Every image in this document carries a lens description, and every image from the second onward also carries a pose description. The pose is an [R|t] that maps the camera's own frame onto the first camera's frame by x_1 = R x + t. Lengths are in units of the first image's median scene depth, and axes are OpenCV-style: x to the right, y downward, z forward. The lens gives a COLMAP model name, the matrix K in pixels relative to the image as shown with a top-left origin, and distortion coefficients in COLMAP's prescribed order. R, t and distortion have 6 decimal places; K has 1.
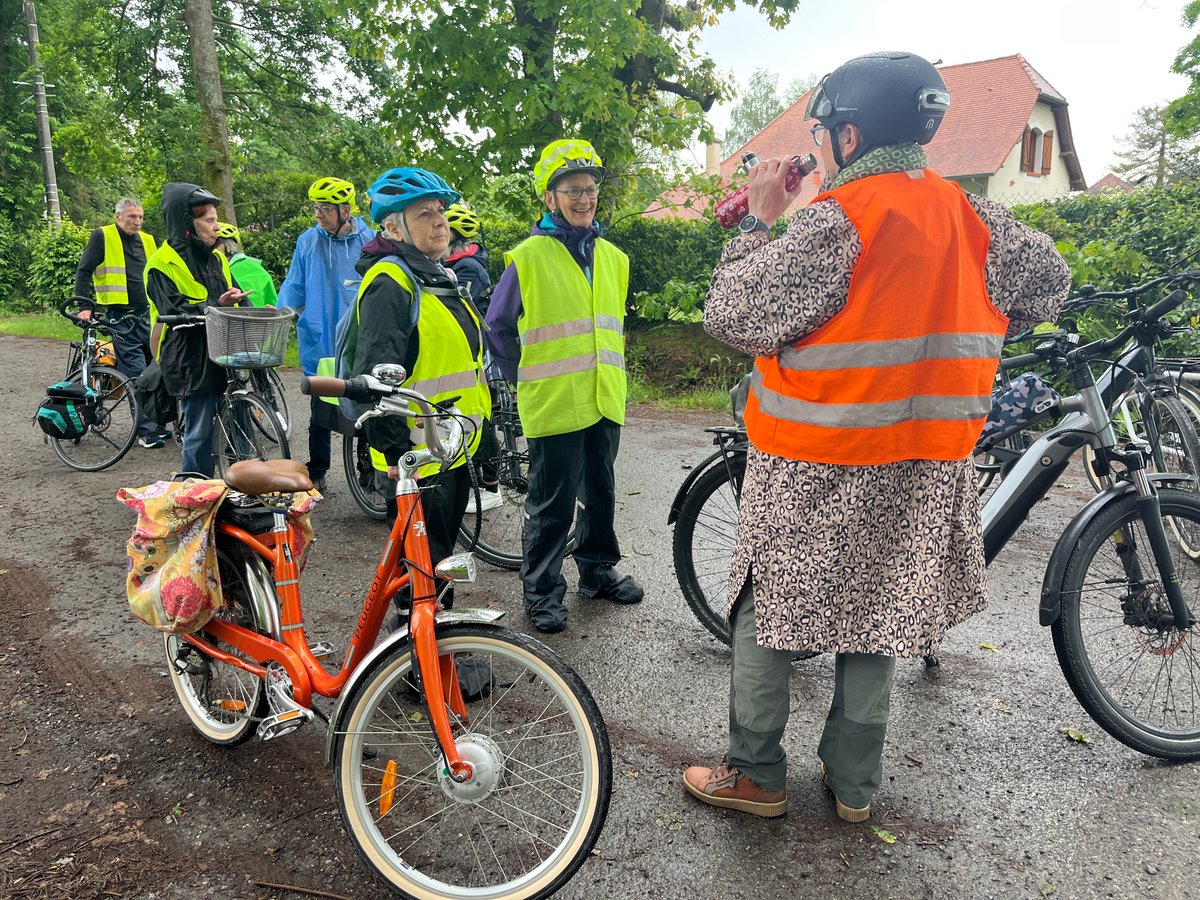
lens RADIAL K [[911.4, 0, 608.8], [0, 911.4, 448.6], [0, 0, 1]] dist [0.036556, -0.013370]
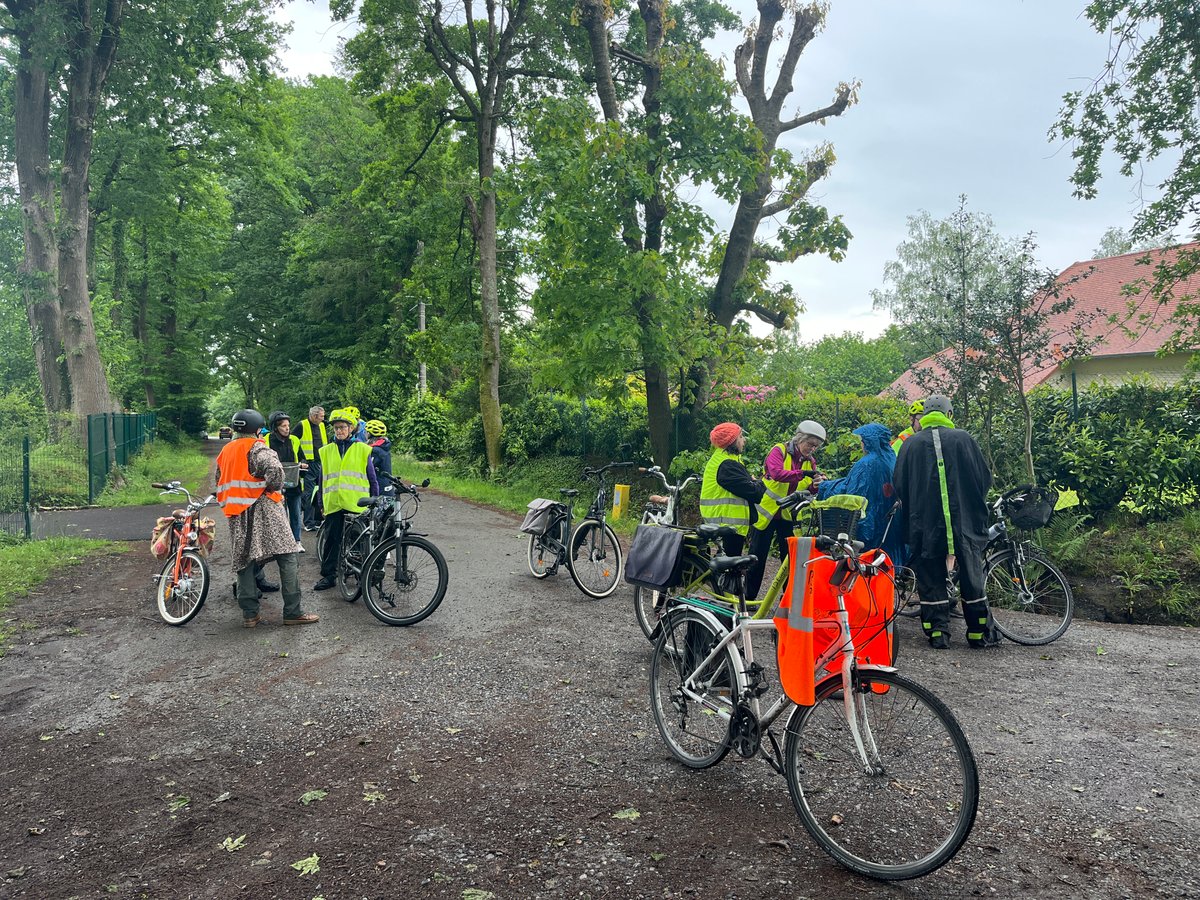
lens RADIAL K [[911.4, 0, 600.1], [0, 911.4, 455.3], [0, 0, 1]] dist [0.036556, -0.013370]
pose [[0.914165, 0.034564, -0.403867, 0.434456], [-0.096617, 0.986220, -0.134293, 0.021057], [0.393660, 0.161786, 0.904907, -0.277570]]
